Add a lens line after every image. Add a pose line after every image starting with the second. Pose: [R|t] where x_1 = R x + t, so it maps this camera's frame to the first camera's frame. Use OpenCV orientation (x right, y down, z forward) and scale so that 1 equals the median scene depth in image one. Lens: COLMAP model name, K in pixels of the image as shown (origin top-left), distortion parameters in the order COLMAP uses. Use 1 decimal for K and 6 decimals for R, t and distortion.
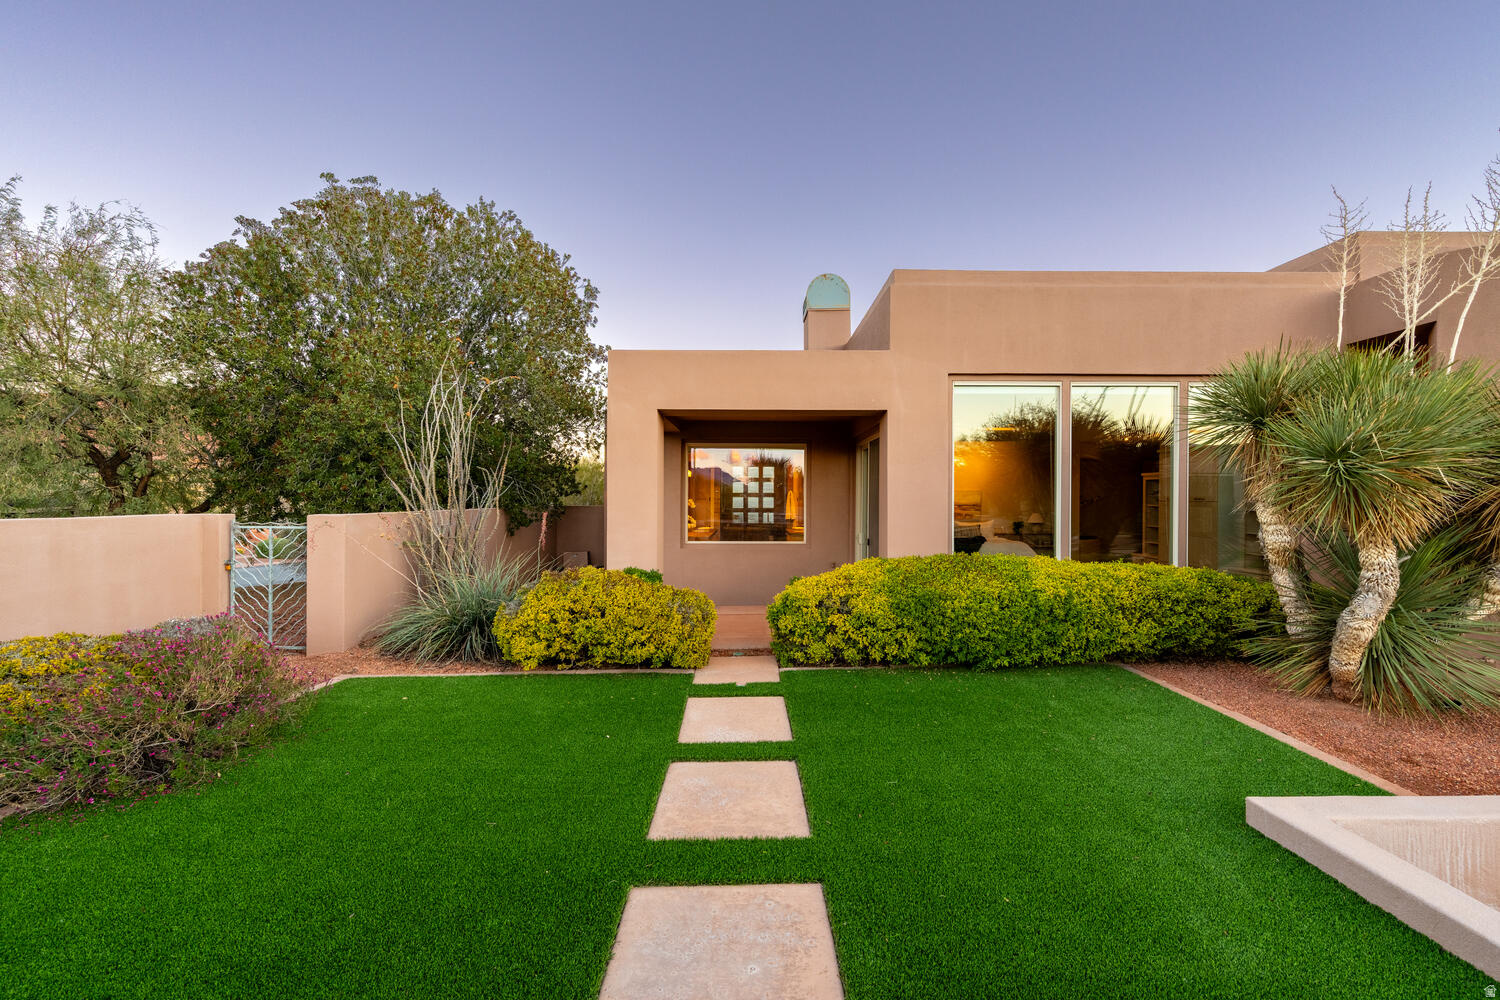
lens RADIAL K [[598.1, 0, 750.0], [0, 598.1, 500.0], [0, 0, 1]] dist [-0.001295, -0.000037]
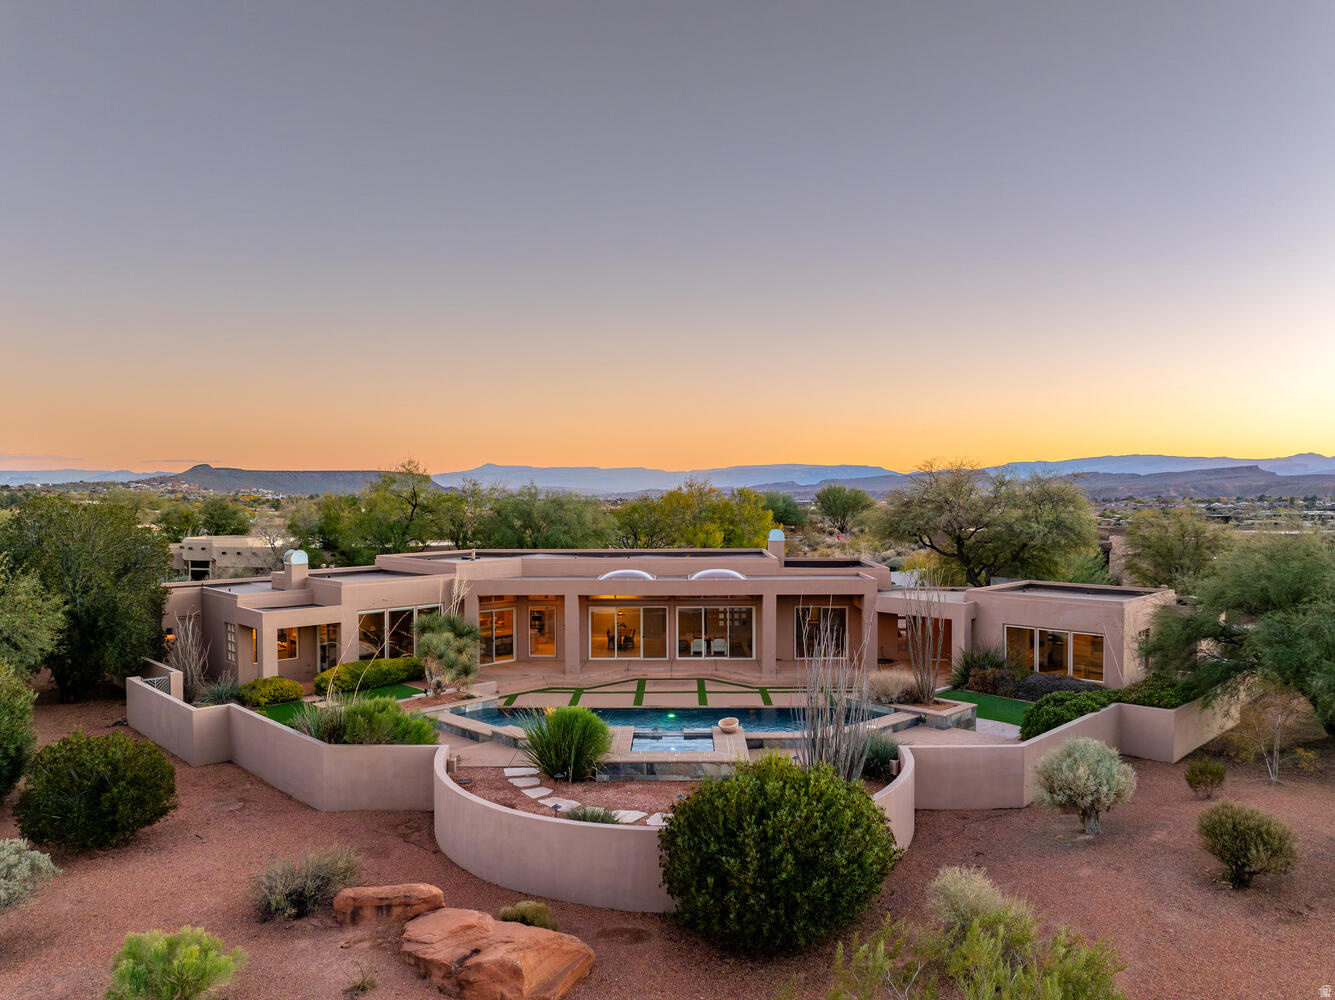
lens RADIAL K [[952.0, 0, 667.5], [0, 952.0, 500.0], [0, 0, 1]] dist [-0.024133, 0.009574]
pose [[0.707232, -0.010656, 0.706901, -2.711568], [0.000723, 0.999897, 0.014349, -1.089659], [-0.706981, -0.009637, 0.707167, -4.958347]]
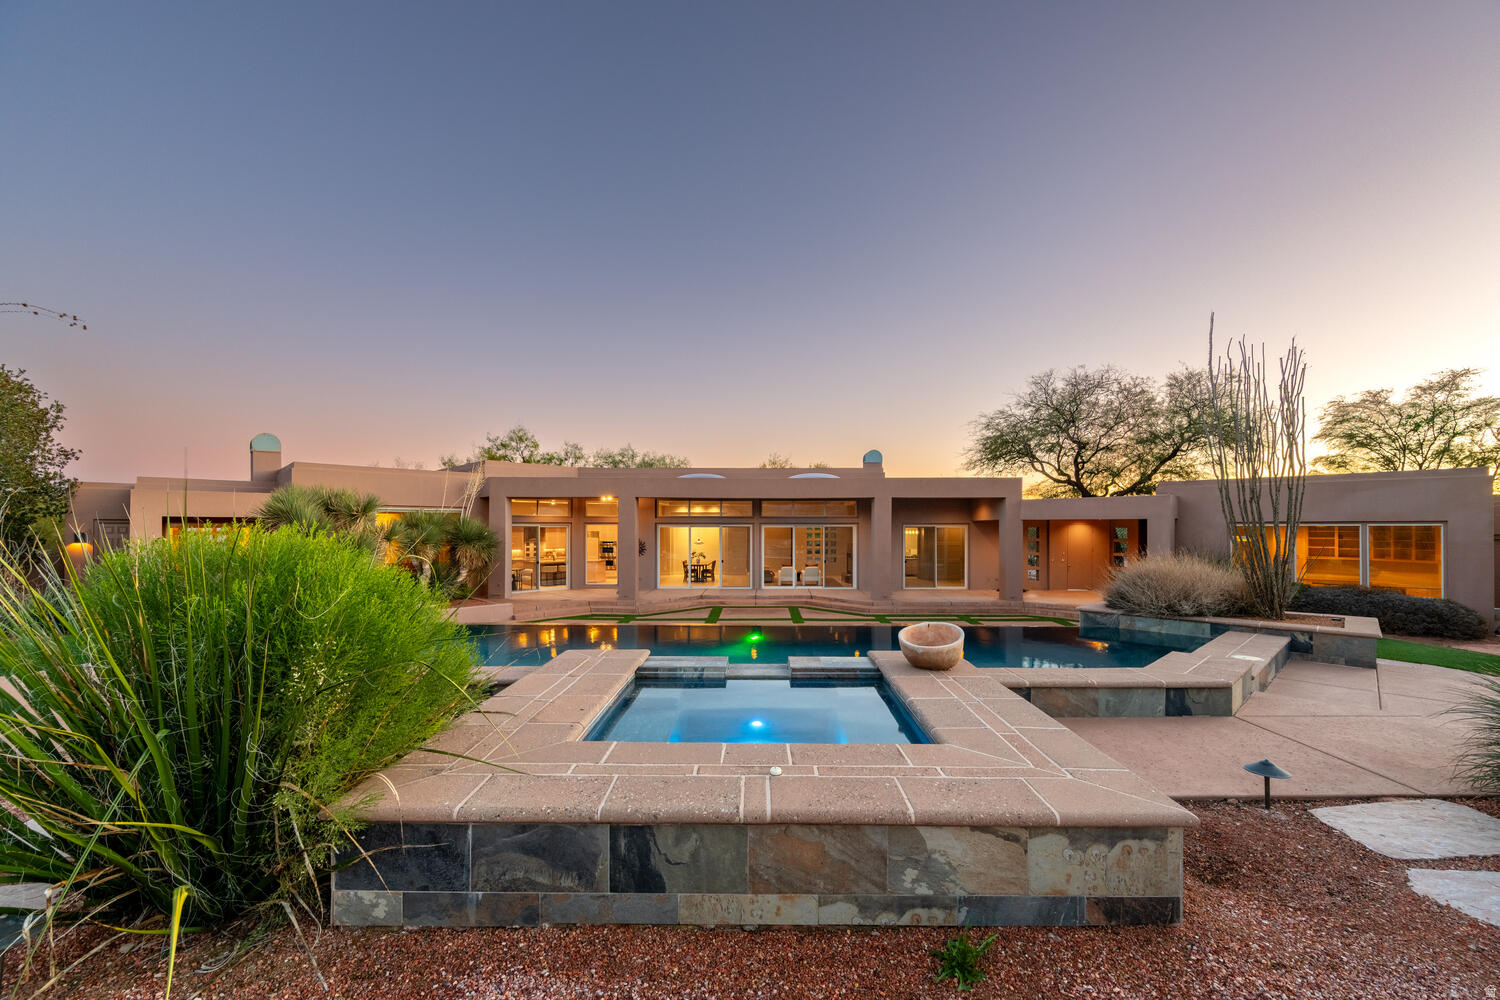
lens RADIAL K [[588.8, 0, 753.4], [0, 588.8, 527.3], [0, 0, 1]] dist [-0.001094, -0.000080]
pose [[0.708348, 0.000979, 0.705863, -0.160627], [-0.003049, 0.999994, 0.001672, -0.137975], [-0.705857, -0.003336, 0.708346, -2.432066]]
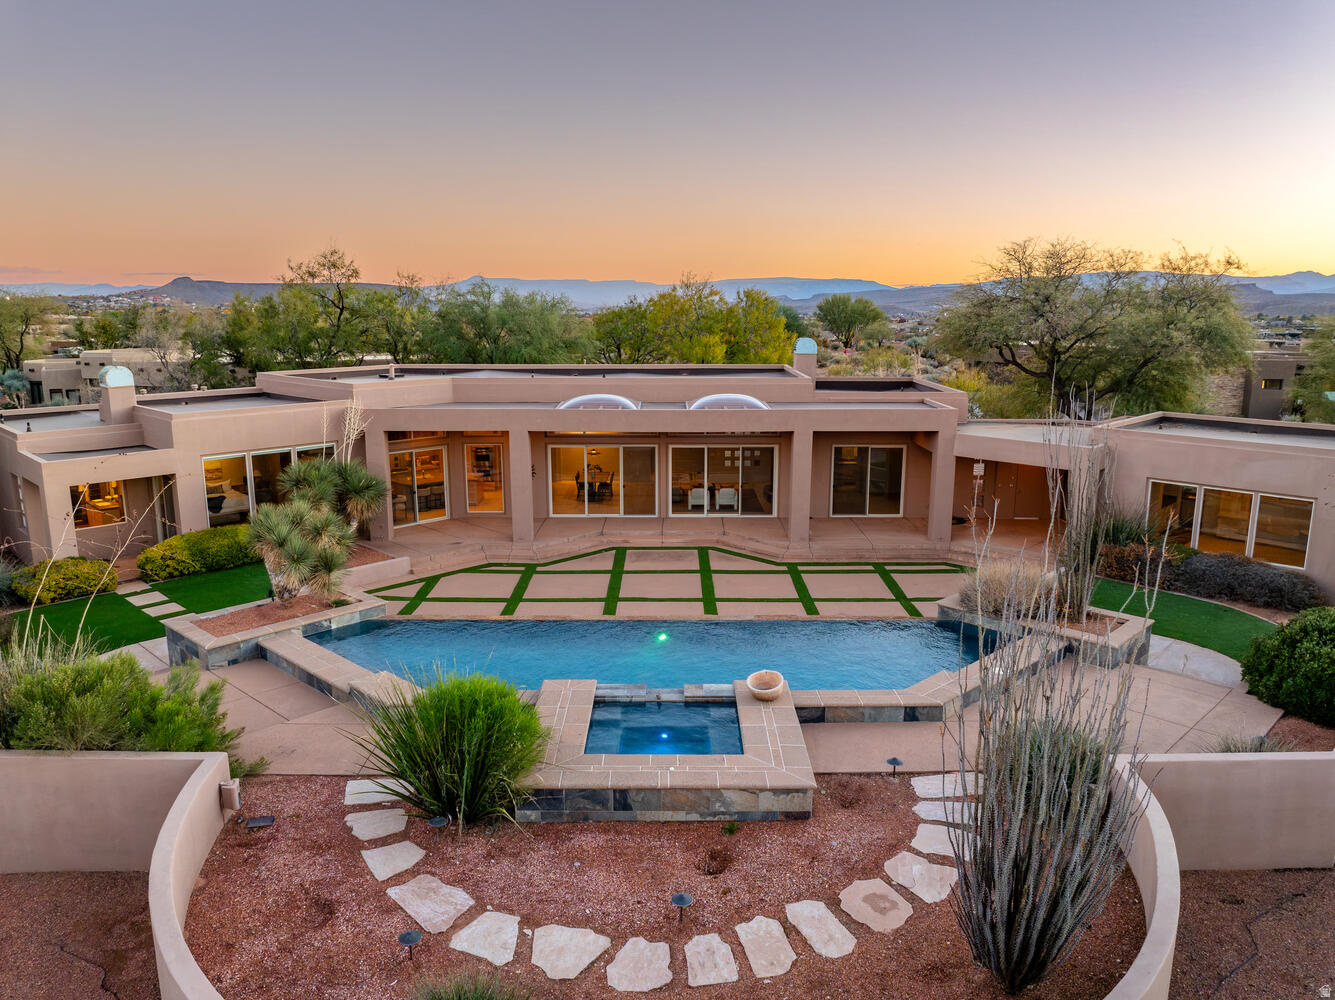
lens RADIAL K [[943.9, 0, 667.5], [0, 943.9, 500.0], [0, 0, 1]] dist [-0.036644, 0.008961]
pose [[0.700360, -0.145631, 0.698776, -1.173849], [-0.003359, 0.978282, 0.207249, -0.948521], [-0.713782, -0.147497, 0.684661, -3.427865]]
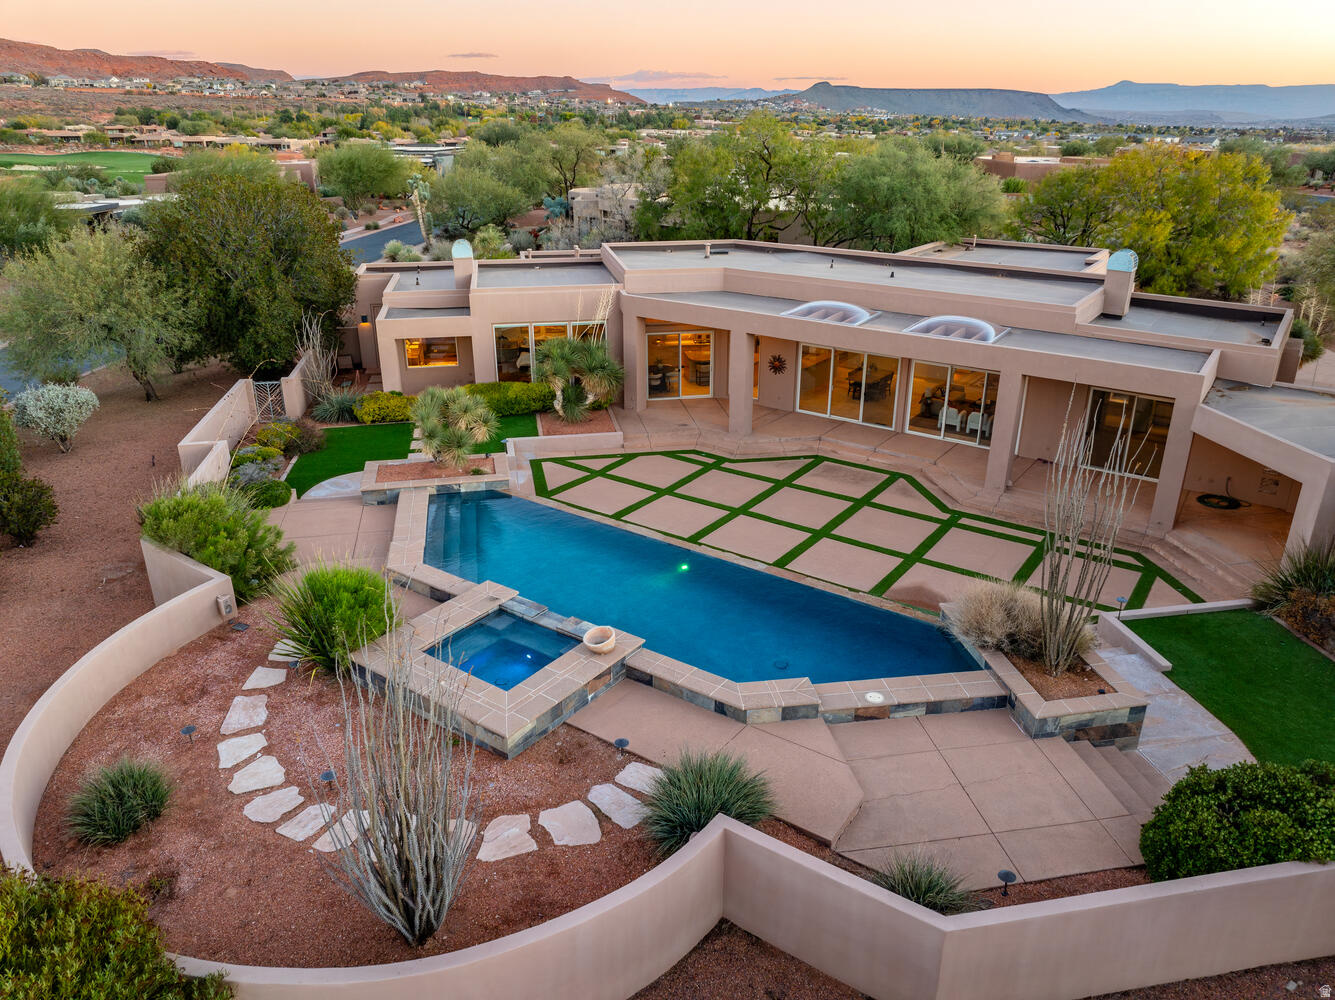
lens RADIAL K [[943.9, 0, 667.5], [0, 943.9, 500.0], [0, 0, 1]] dist [-0.036644, 0.008961]
pose [[0.984992, -0.068181, 0.158566, 0.446526], [0.001262, 0.921494, 0.388390, -1.410355], [-0.172598, -0.382361, 0.907750, -4.375526]]
